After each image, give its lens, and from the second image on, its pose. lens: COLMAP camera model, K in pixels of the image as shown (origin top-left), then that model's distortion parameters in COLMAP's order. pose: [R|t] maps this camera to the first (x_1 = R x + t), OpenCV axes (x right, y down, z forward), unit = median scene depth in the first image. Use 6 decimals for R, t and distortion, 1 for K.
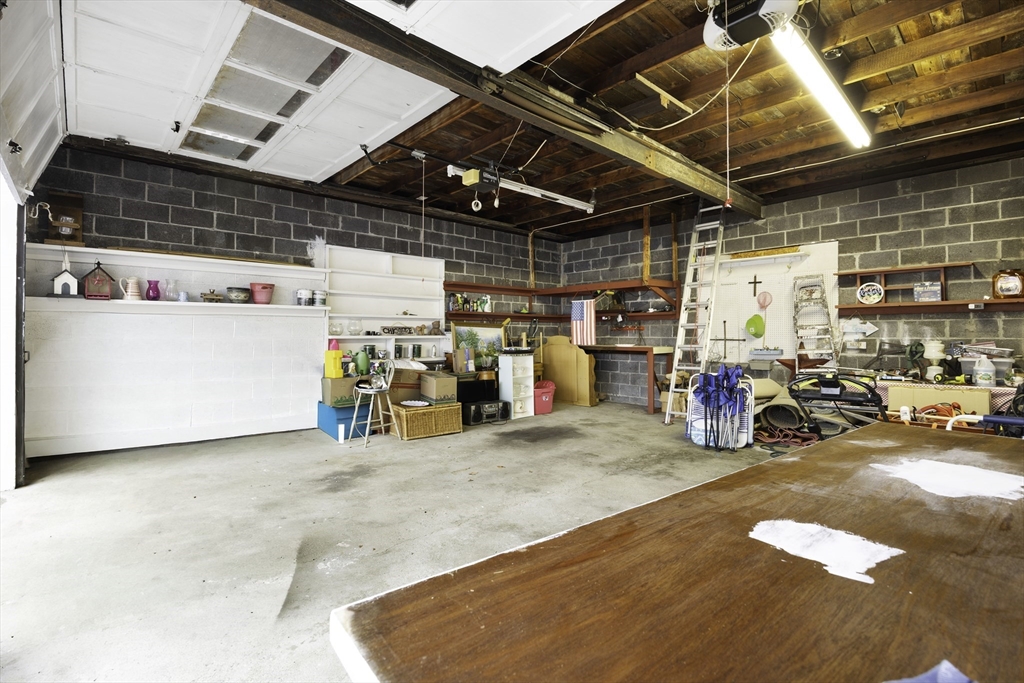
lens RADIAL K [[472.3, 0, 516.3], [0, 472.3, 334.2], [0, 0, 1]] dist [-0.014483, 0.000064]
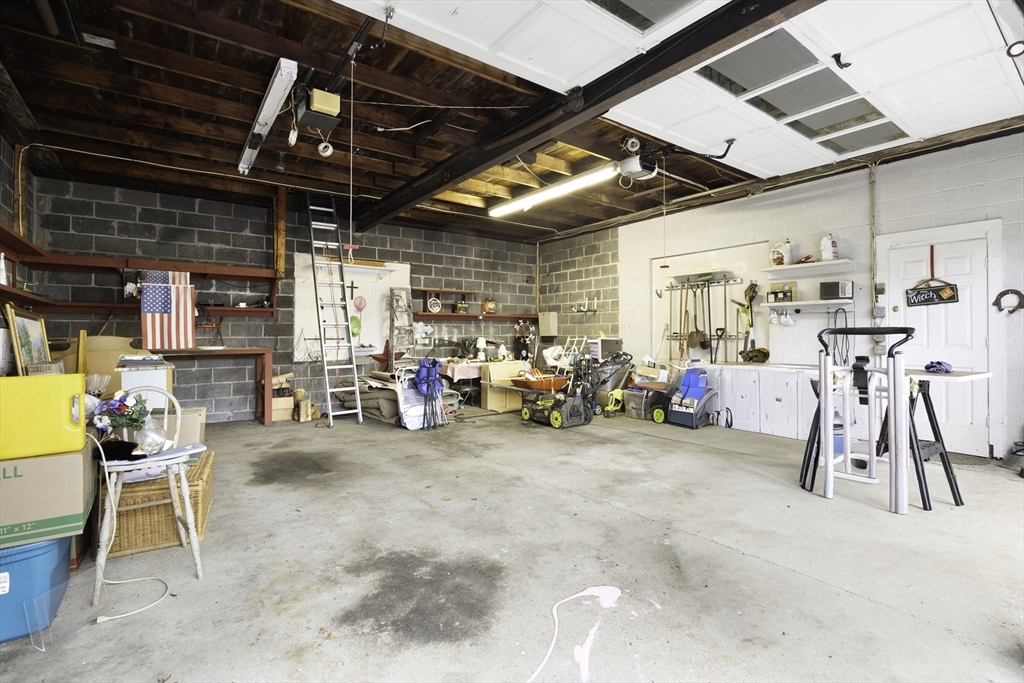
lens RADIAL K [[472.3, 0, 516.4], [0, 472.3, 339.4], [0, 0, 1]] dist [-0.014483, 0.000064]
pose [[0.099532, -0.010599, 0.994978, -0.728005], [0.002484, 0.999943, 0.010403, 0.004531], [-0.995031, 0.001437, 0.099553, 0.639114]]
